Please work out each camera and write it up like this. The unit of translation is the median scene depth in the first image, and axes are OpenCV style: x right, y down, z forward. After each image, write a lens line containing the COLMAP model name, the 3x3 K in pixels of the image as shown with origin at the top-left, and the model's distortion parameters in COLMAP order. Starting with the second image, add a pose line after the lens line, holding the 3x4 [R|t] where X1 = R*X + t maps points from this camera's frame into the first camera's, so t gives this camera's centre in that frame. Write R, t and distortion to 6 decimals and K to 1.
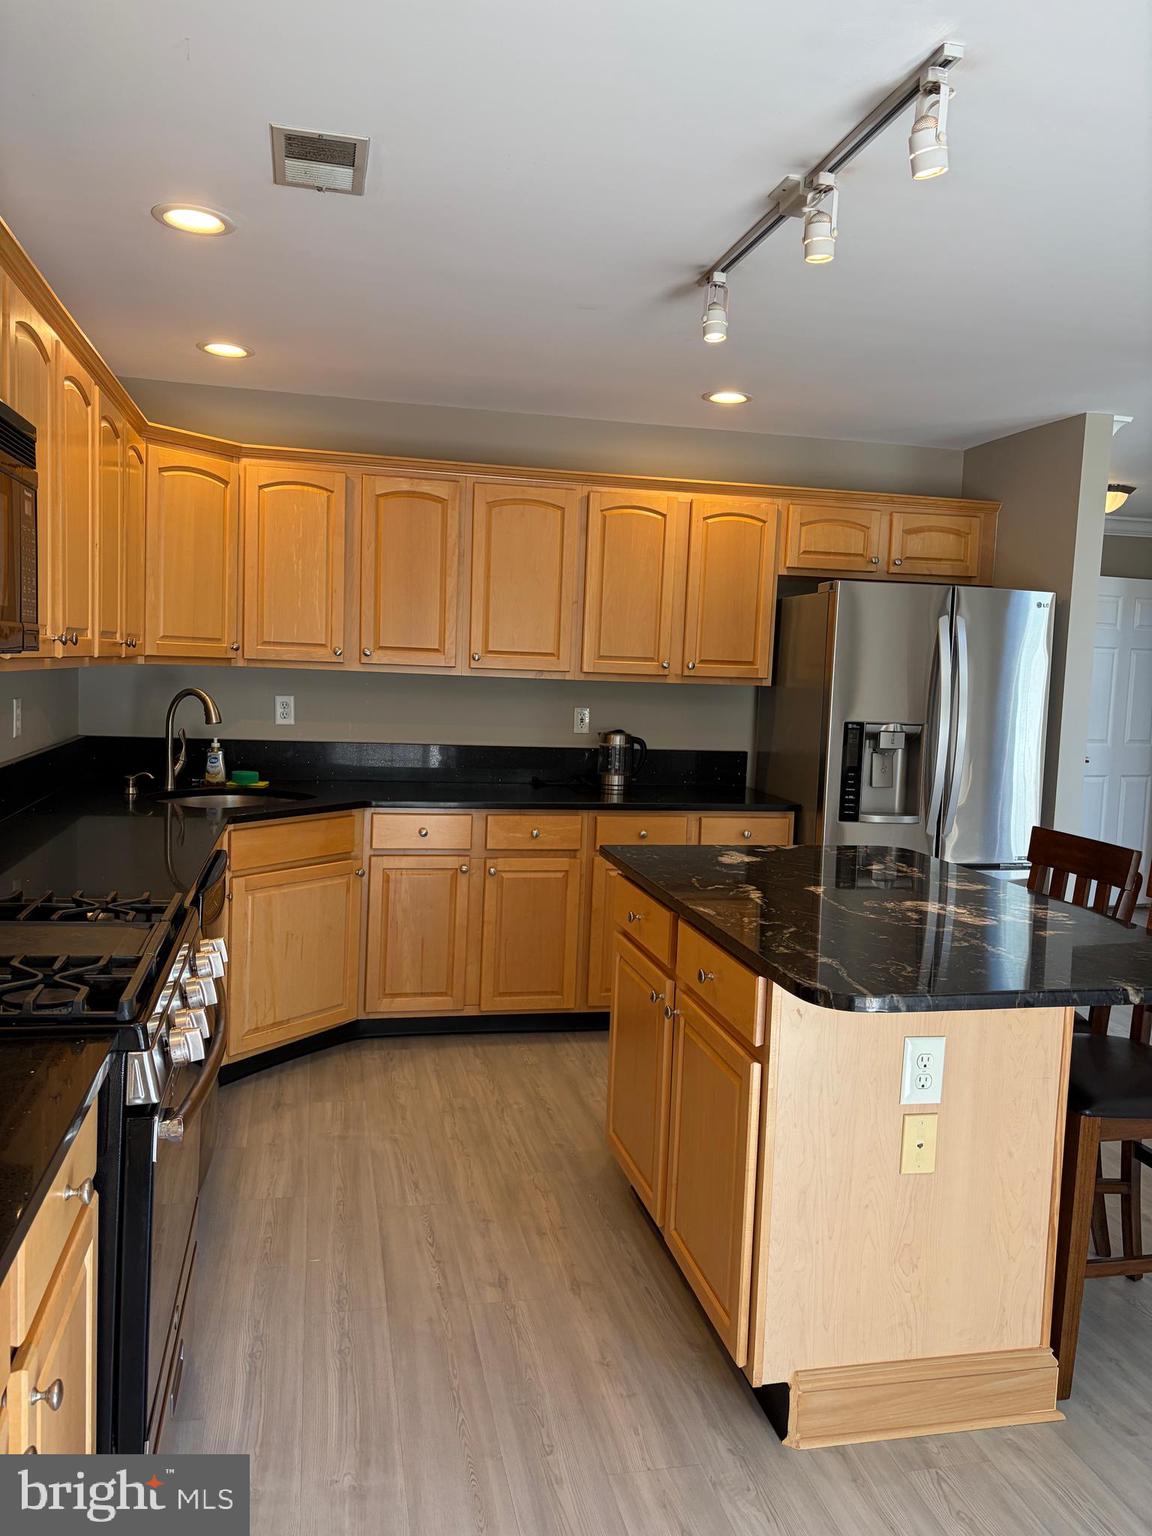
lens RADIAL K [[1168.4, 0, 576.7], [0, 1168.4, 759.5], [0, 0, 1]] dist [0.066234, -0.059466]
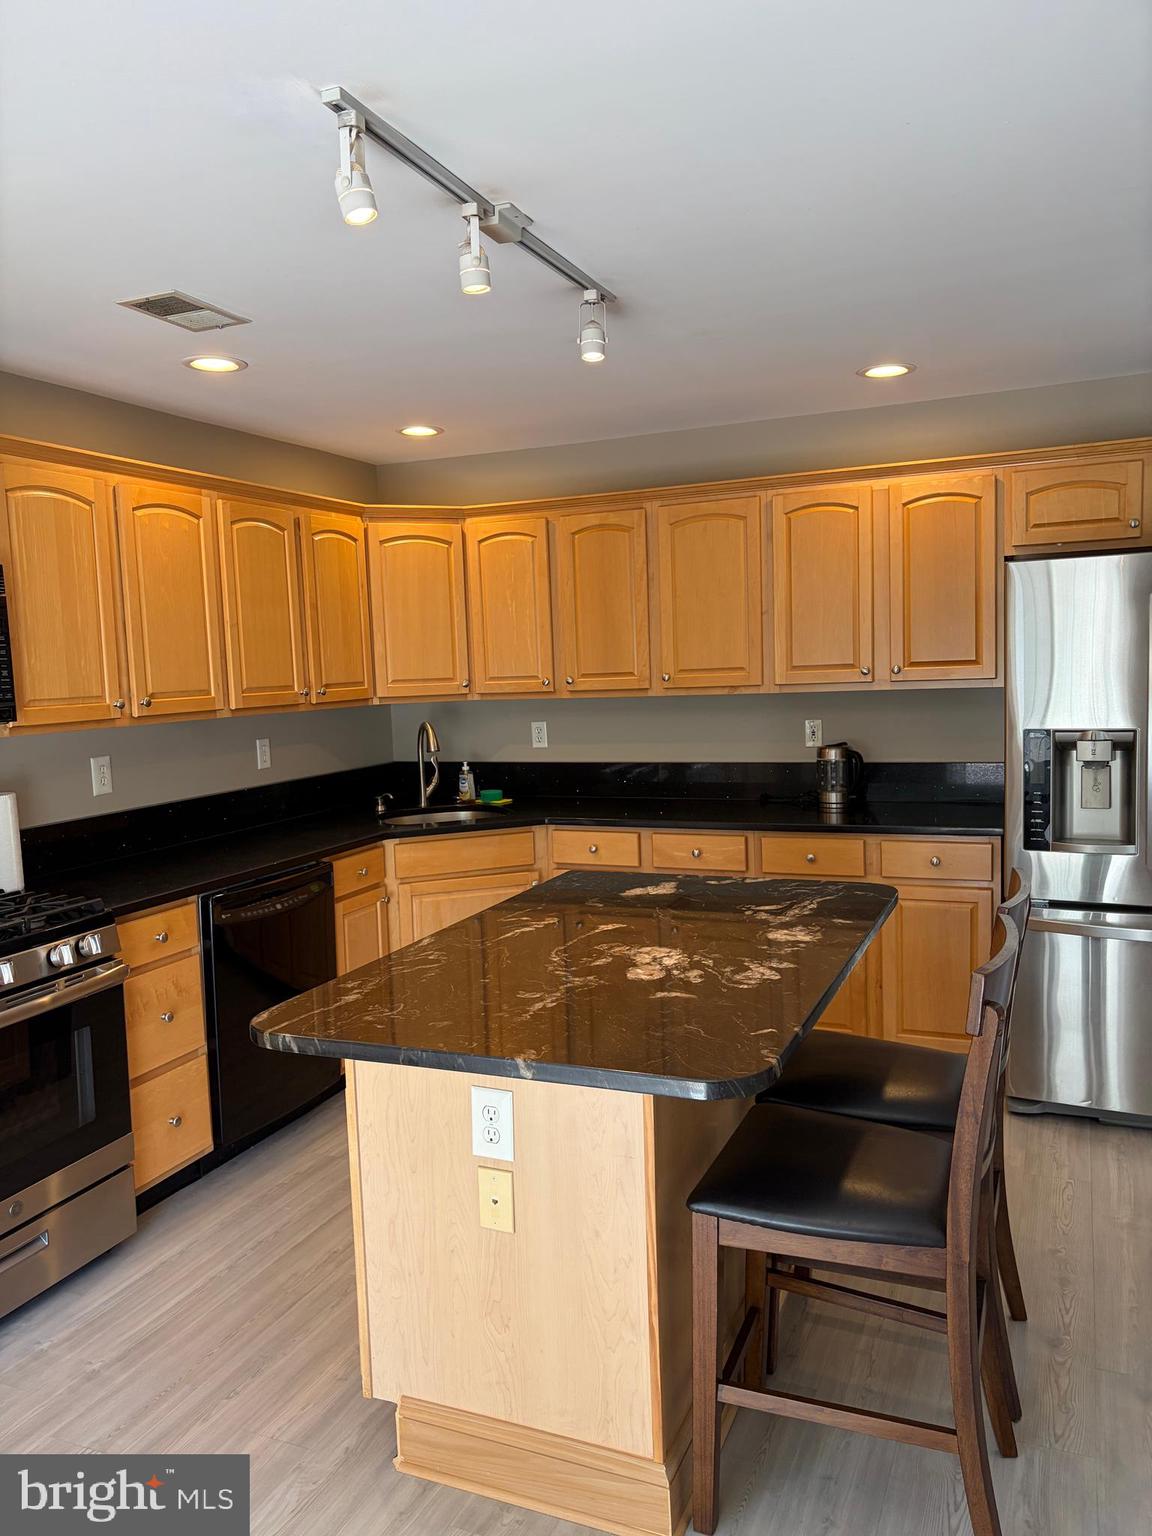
lens RADIAL K [[1172.1, 0, 576.0], [0, 1172.1, 768.0], [0, 0, 1]] dist [0.027782, -0.010410]
pose [[0.800662, -0.013522, -0.598963, 0.474655], [0.019239, 0.999810, 0.003148, -0.014121], [0.598807, -0.014044, 0.800770, 0.142995]]
